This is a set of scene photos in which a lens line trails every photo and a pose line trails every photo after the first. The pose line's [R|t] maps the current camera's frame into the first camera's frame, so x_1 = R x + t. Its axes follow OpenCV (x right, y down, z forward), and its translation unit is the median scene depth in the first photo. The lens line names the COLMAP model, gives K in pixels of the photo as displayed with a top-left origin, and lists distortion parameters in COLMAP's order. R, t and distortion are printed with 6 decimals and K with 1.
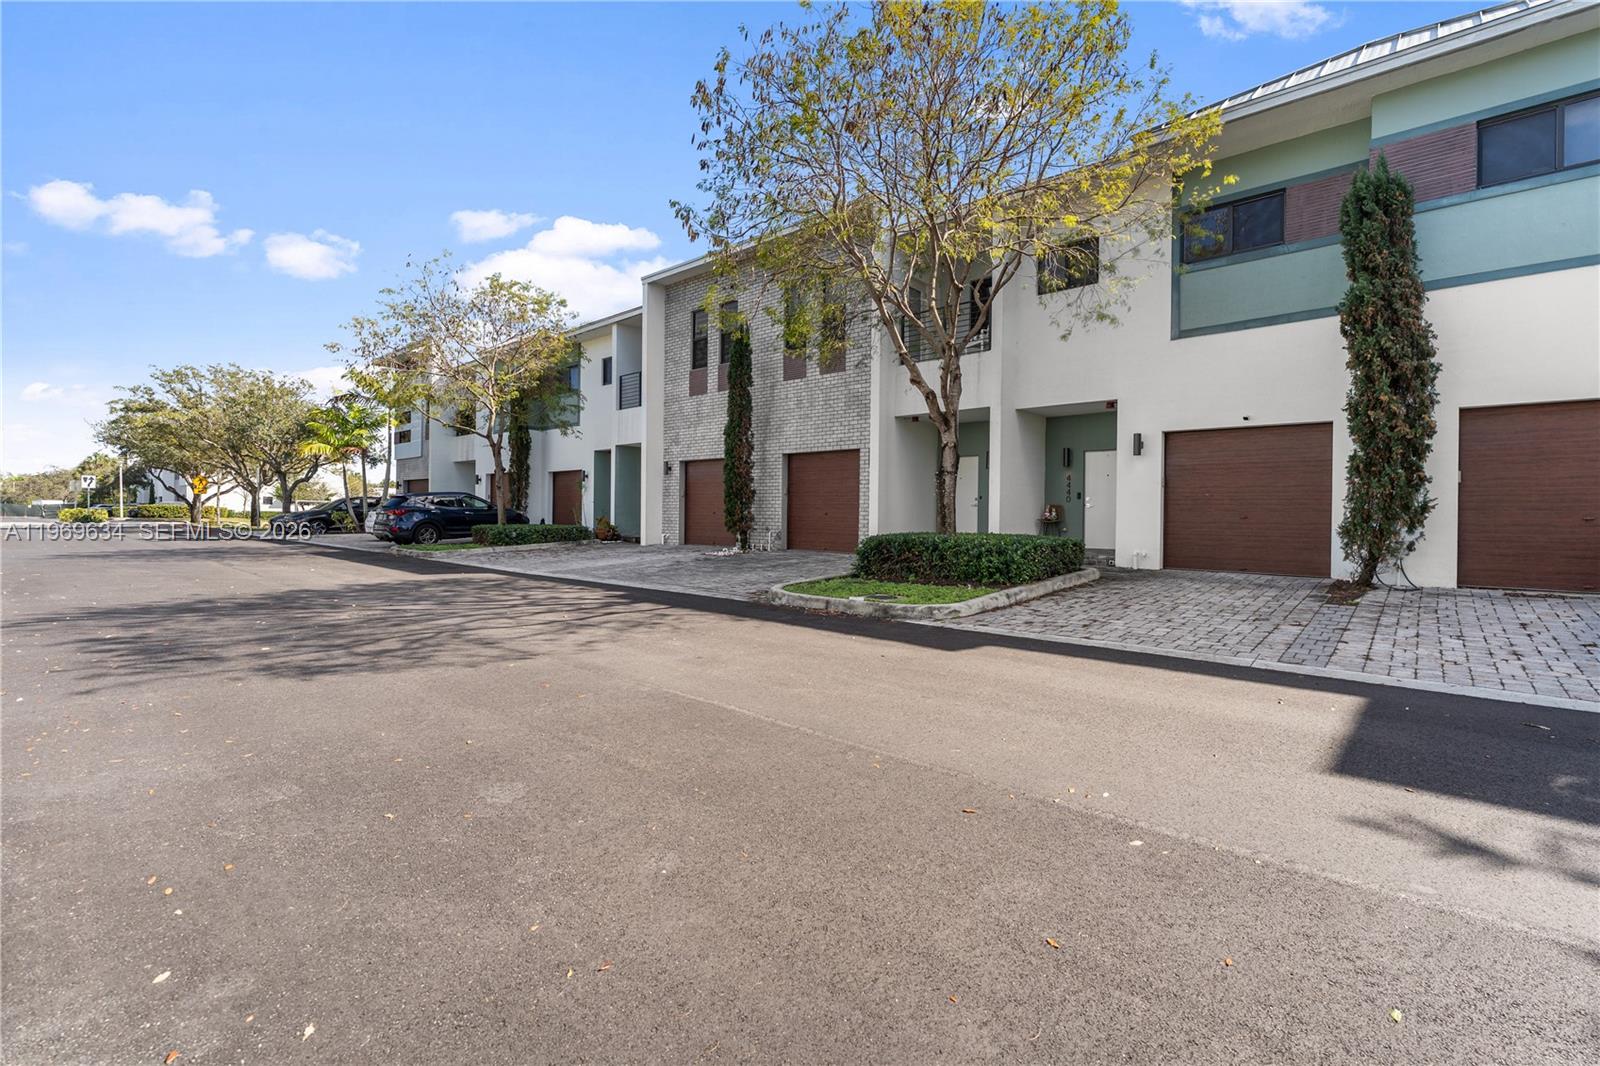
lens RADIAL K [[712.9, 0, 807.6], [0, 712.9, 520.9], [0, 0, 1]] dist [-0.001159, 0.000117]
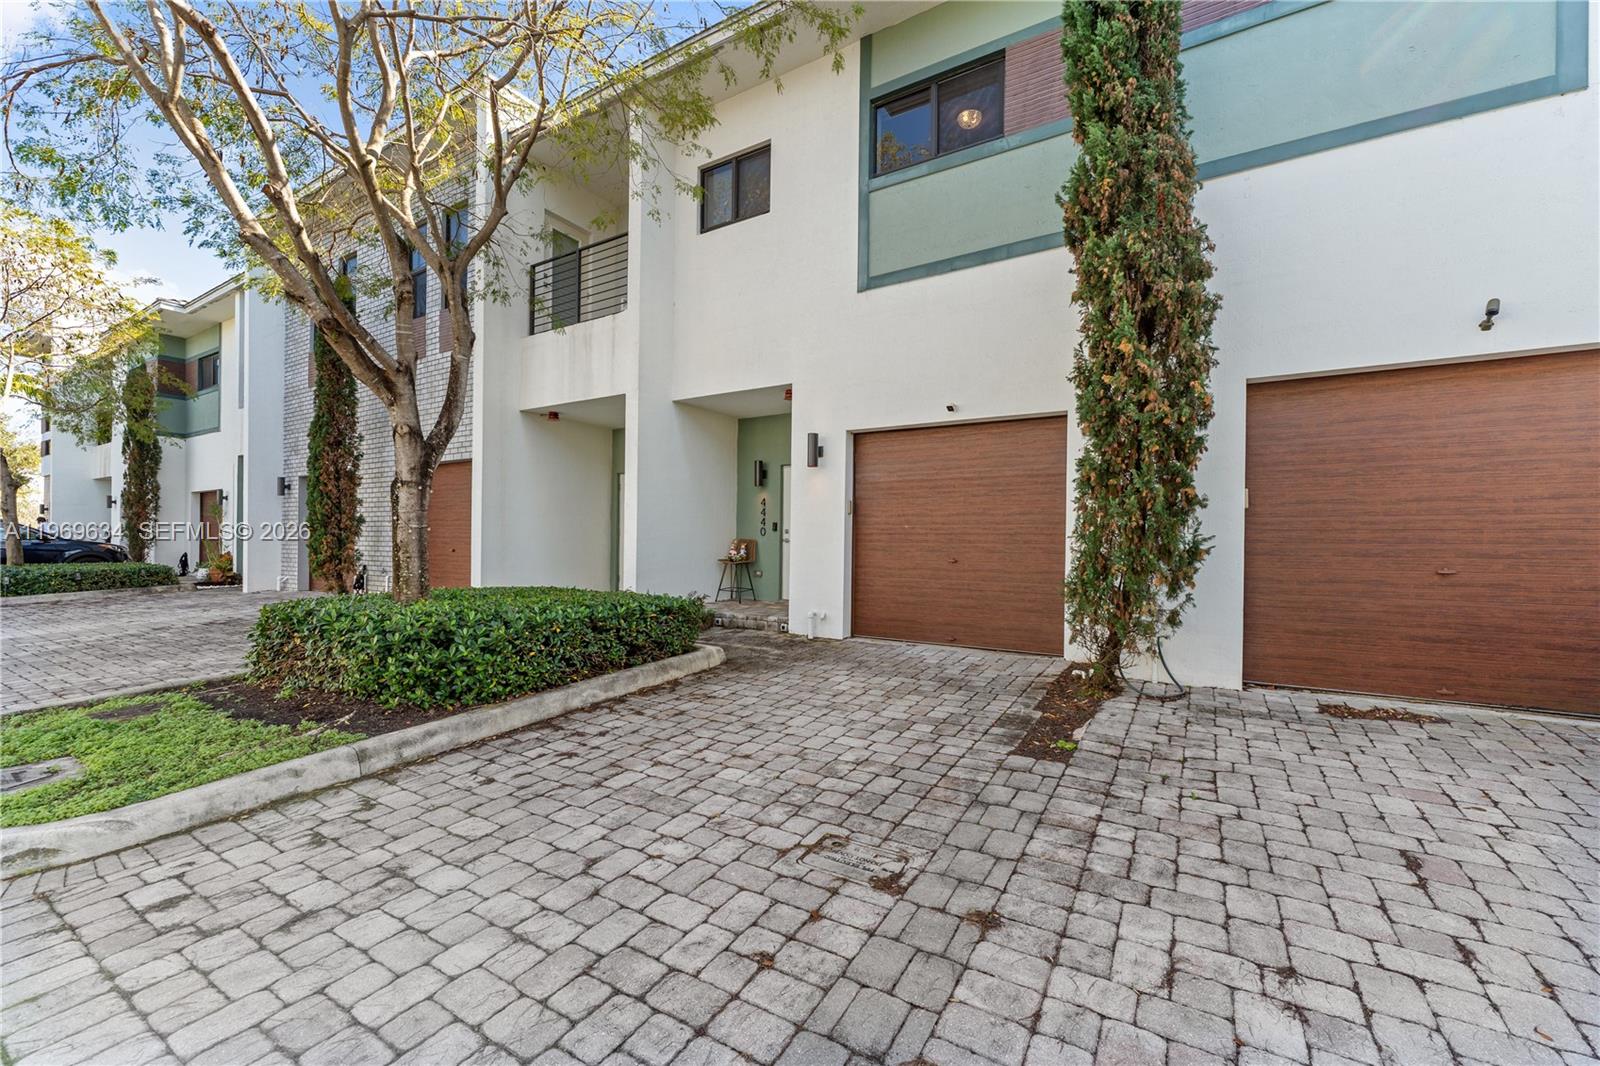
lens RADIAL K [[649.2, 0, 810.3], [0, 649.2, 551.7], [0, 0, 1]] dist [-0.001296, -0.000130]
pose [[0.983230, -0.002617, 0.182350, 0.450378], [0.001488, 0.999979, 0.006330, -0.021369], [-0.182363, -0.005952, 0.983213, 0.523402]]
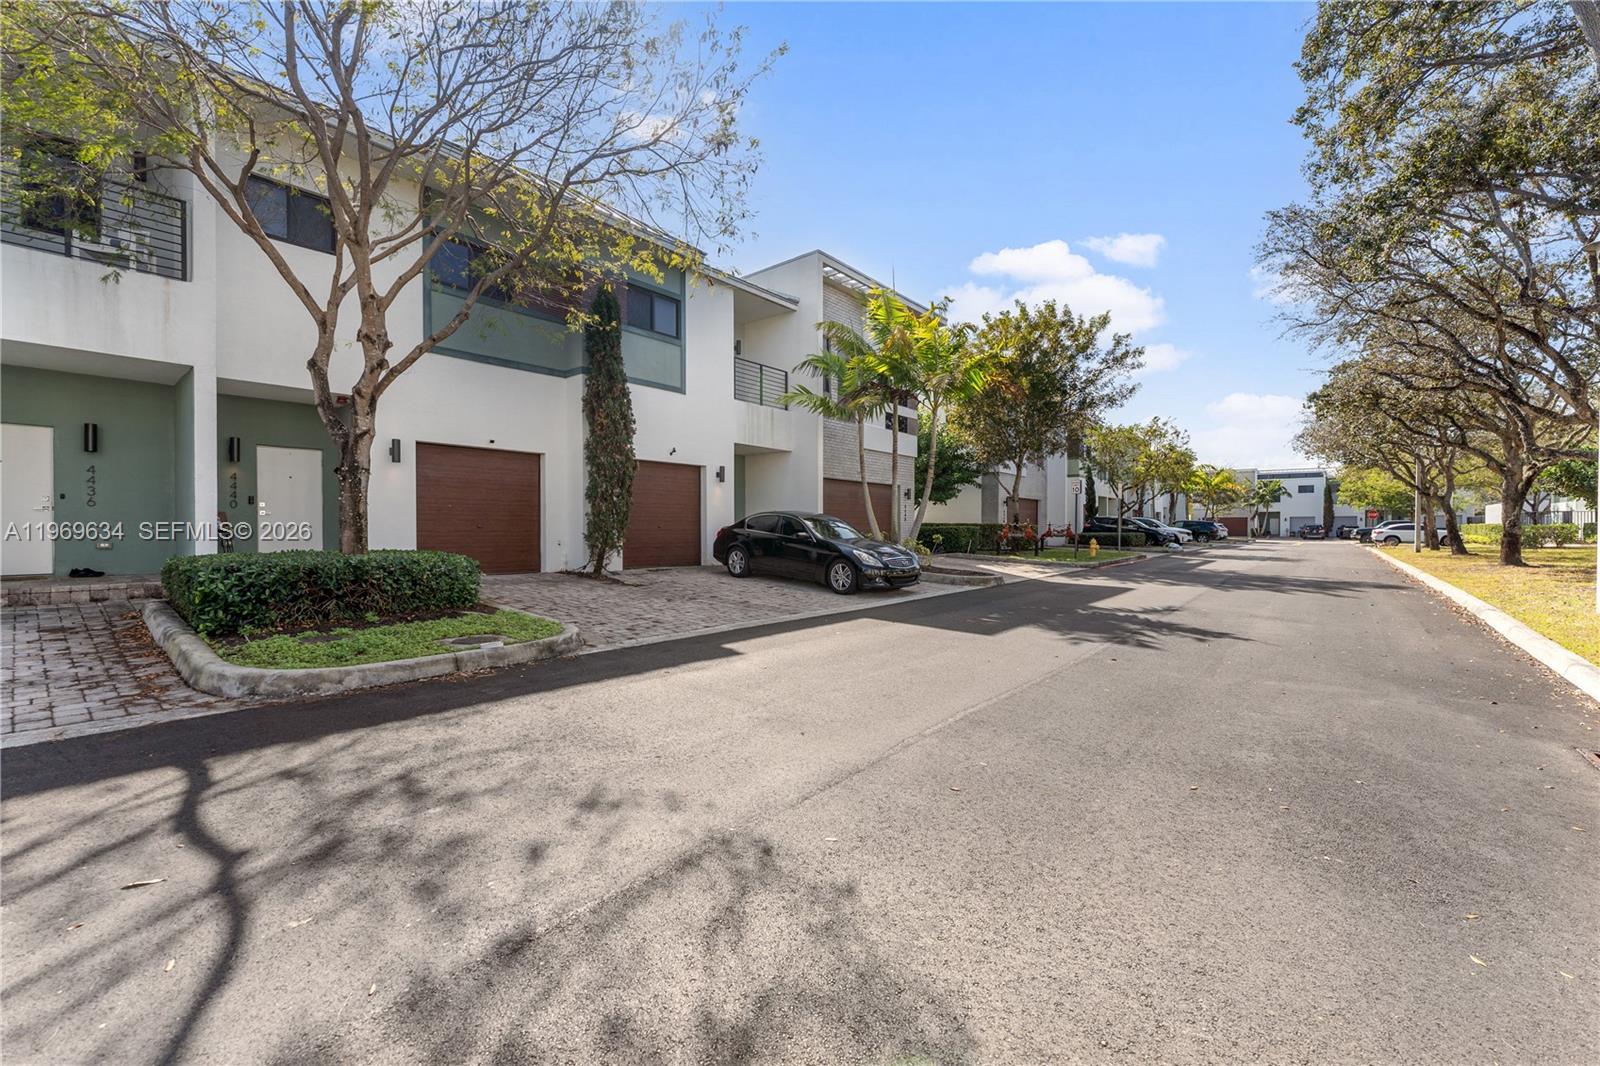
lens RADIAL K [[648.9, 0, 785.3], [0, 648.9, 522.9], [0, 0, 1]] dist [-0.001257, -0.000065]
pose [[-0.027594, -0.003681, 0.999612, -0.542087], [0.005279, 0.999979, 0.003828, -0.014950], [-0.999605, 0.005383, -0.027574, 0.650260]]
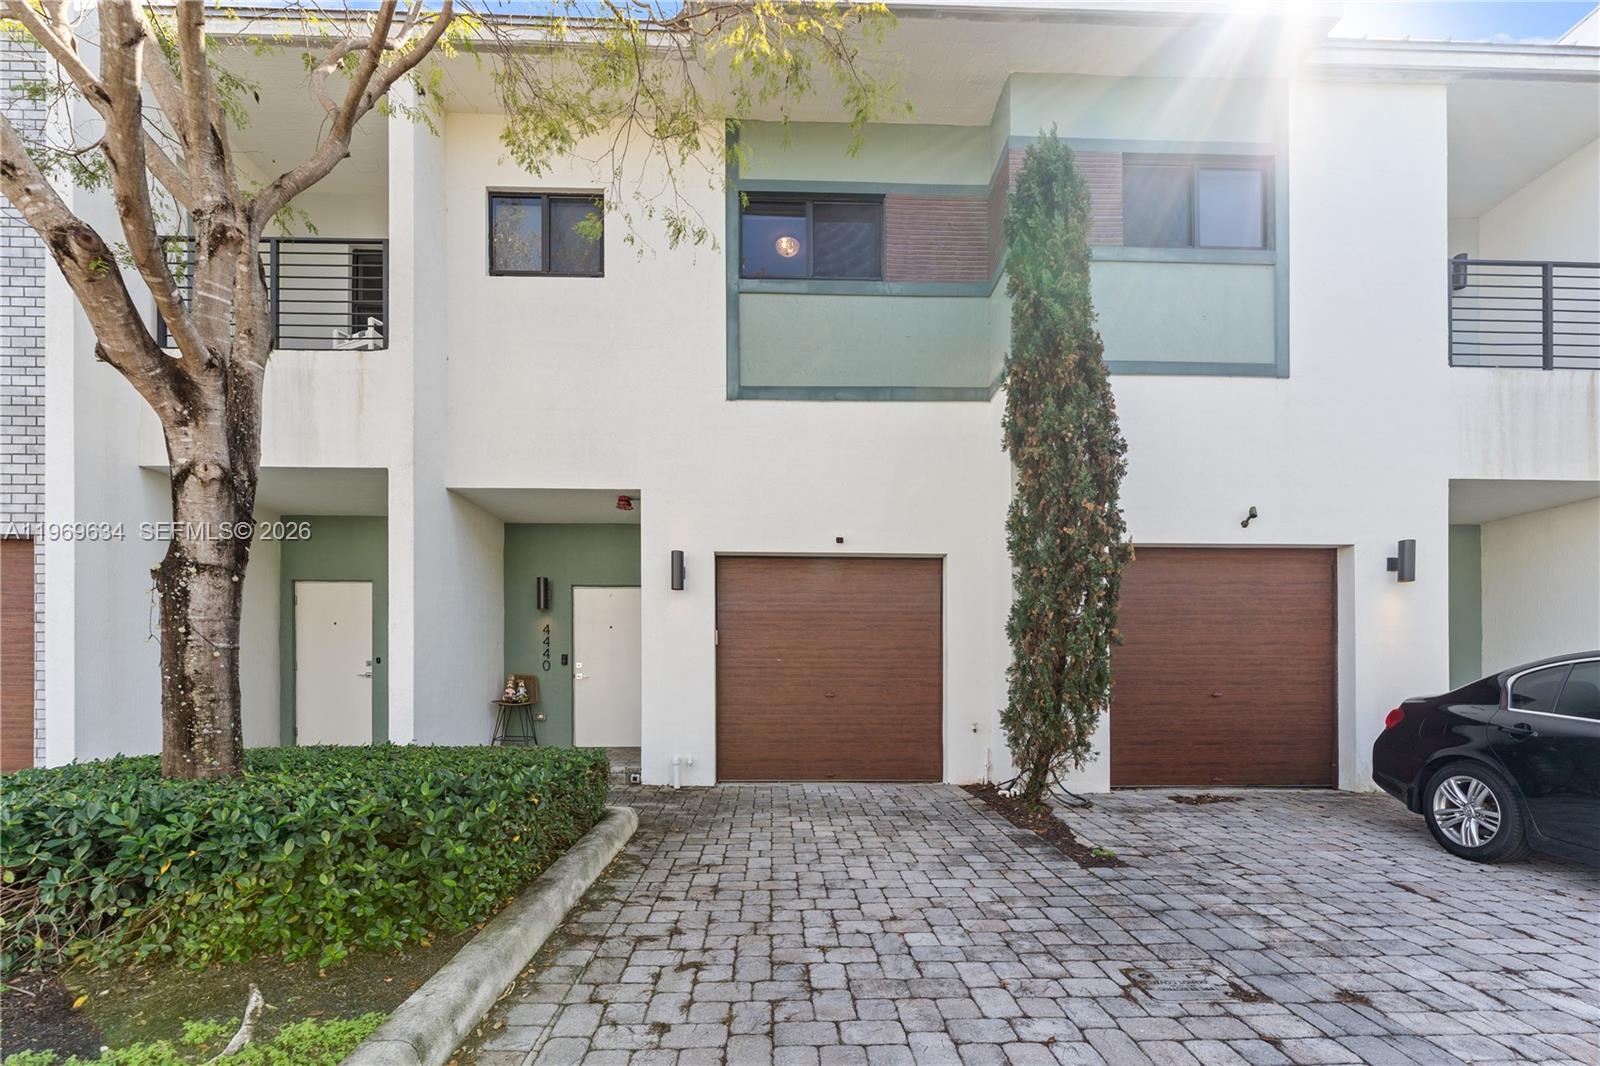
lens RADIAL K [[673.1, 0, 796.9], [0, 673.1, 691.0], [0, 0, 1]] dist [-0.000376, -0.000132]
pose [[0.725033, -0.014322, 0.688565, 0.203261], [0.011792, 0.999895, 0.008381, -0.017674], [-0.688613, 0.002043, 0.725126, 0.697004]]
